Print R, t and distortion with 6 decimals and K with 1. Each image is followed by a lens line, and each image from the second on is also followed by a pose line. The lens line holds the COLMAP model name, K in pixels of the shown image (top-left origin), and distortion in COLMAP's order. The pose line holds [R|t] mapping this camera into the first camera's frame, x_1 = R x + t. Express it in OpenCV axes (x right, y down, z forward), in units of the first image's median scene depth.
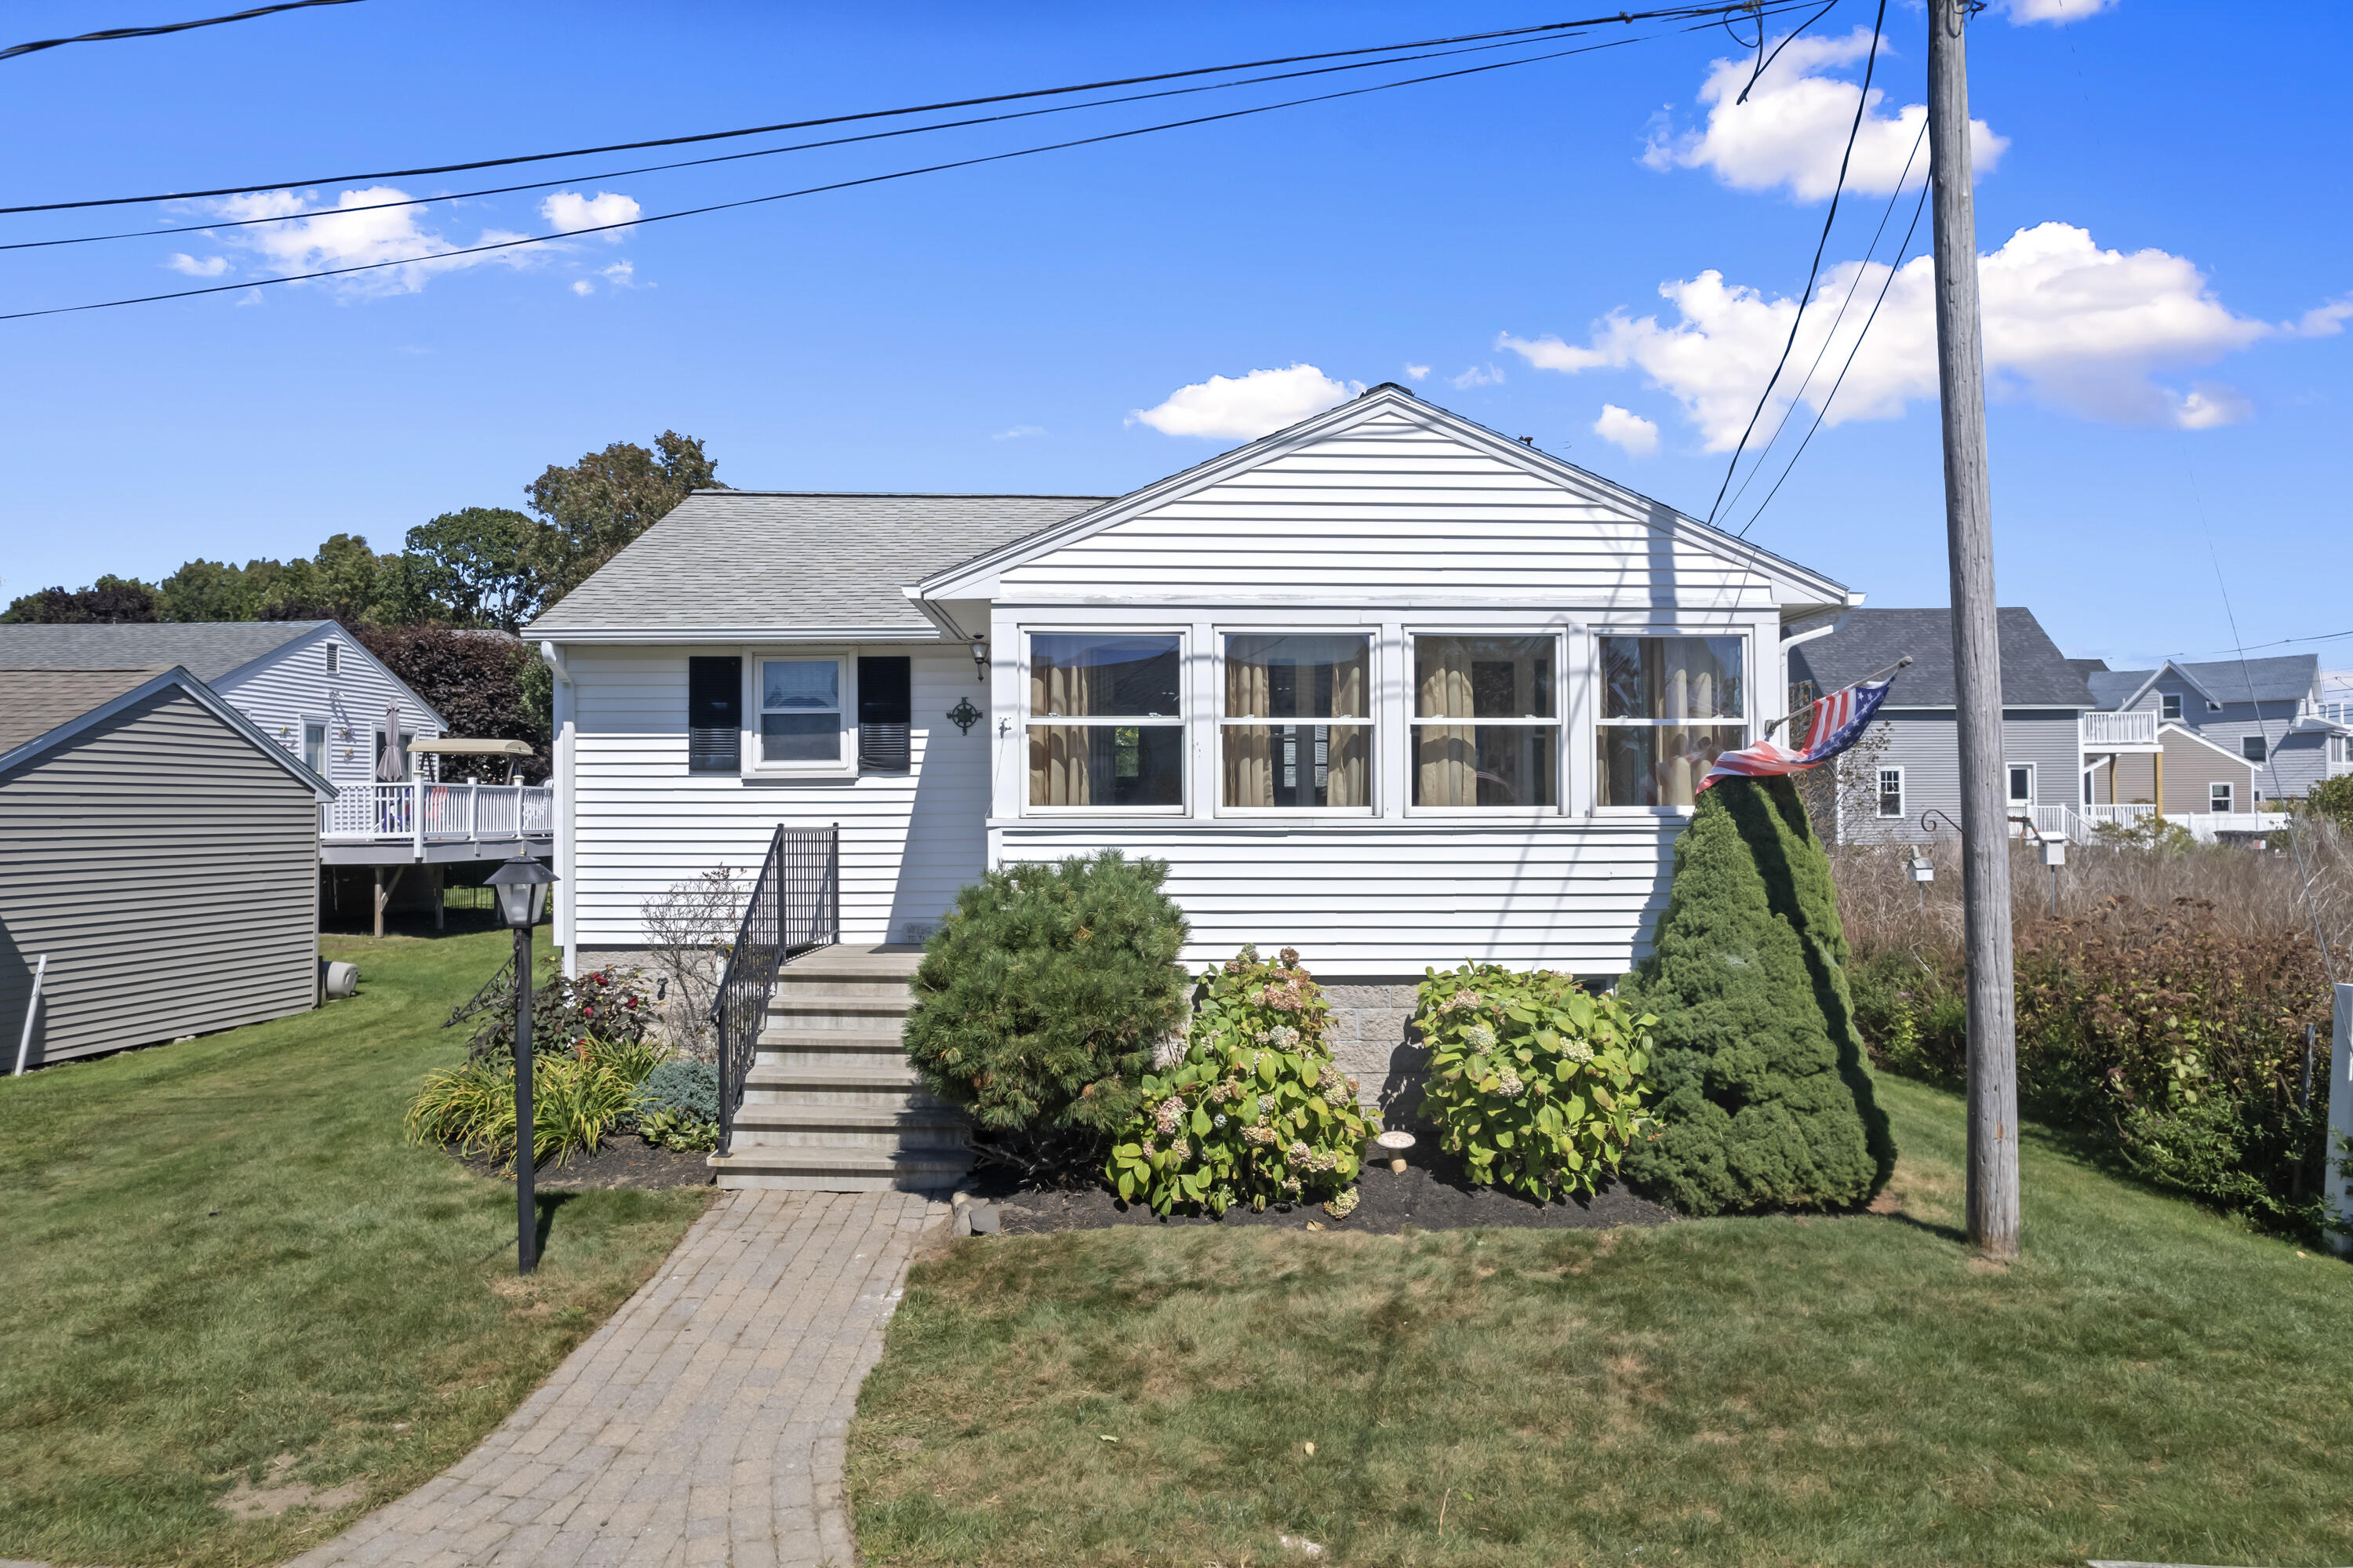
lens RADIAL K [[1522.9, 0, 1182.7], [0, 1522.9, 776.6], [0, 0, 1]] dist [-0.044824, 0.022428]
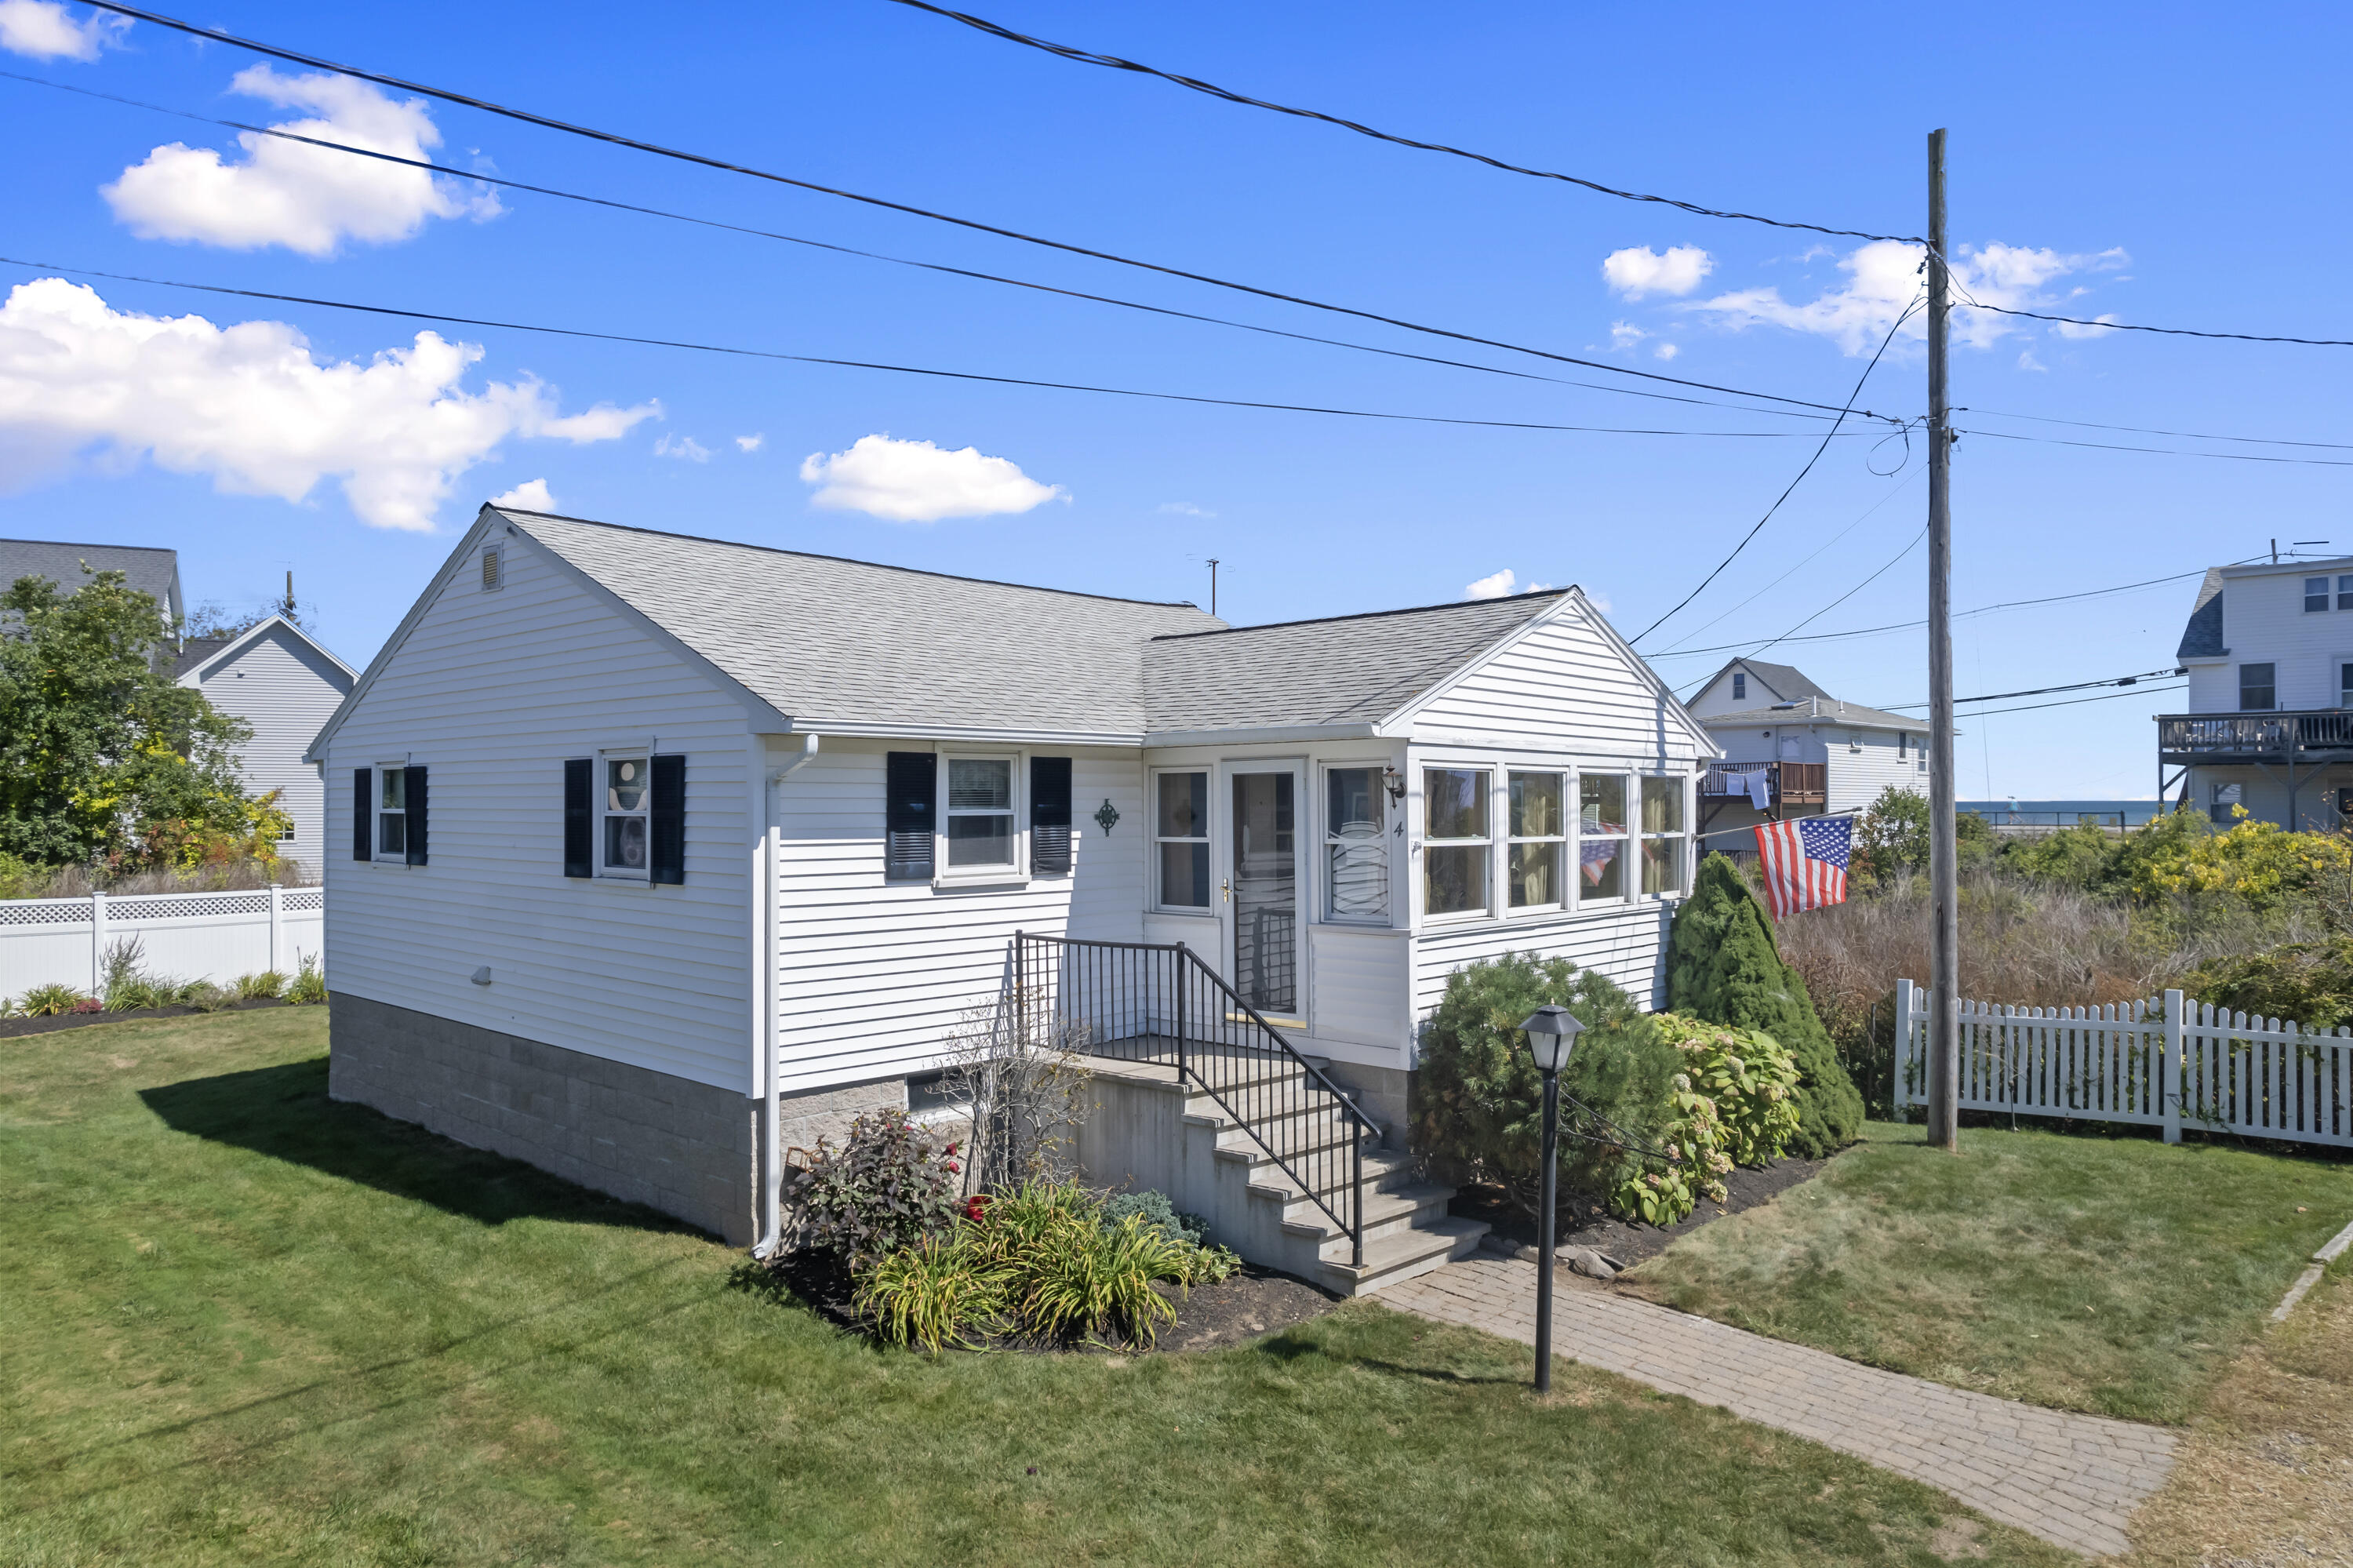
lens RADIAL K [[1522.9, 0, 1173.7], [0, 1522.9, 772.7], [0, 0, 1]] dist [-0.044824, 0.022428]
pose [[0.695372, 0.017898, 0.718427, -0.849658], [-0.013667, 0.999838, -0.011680, -0.058886], [-0.718520, -0.001697, 0.695505, 0.259040]]
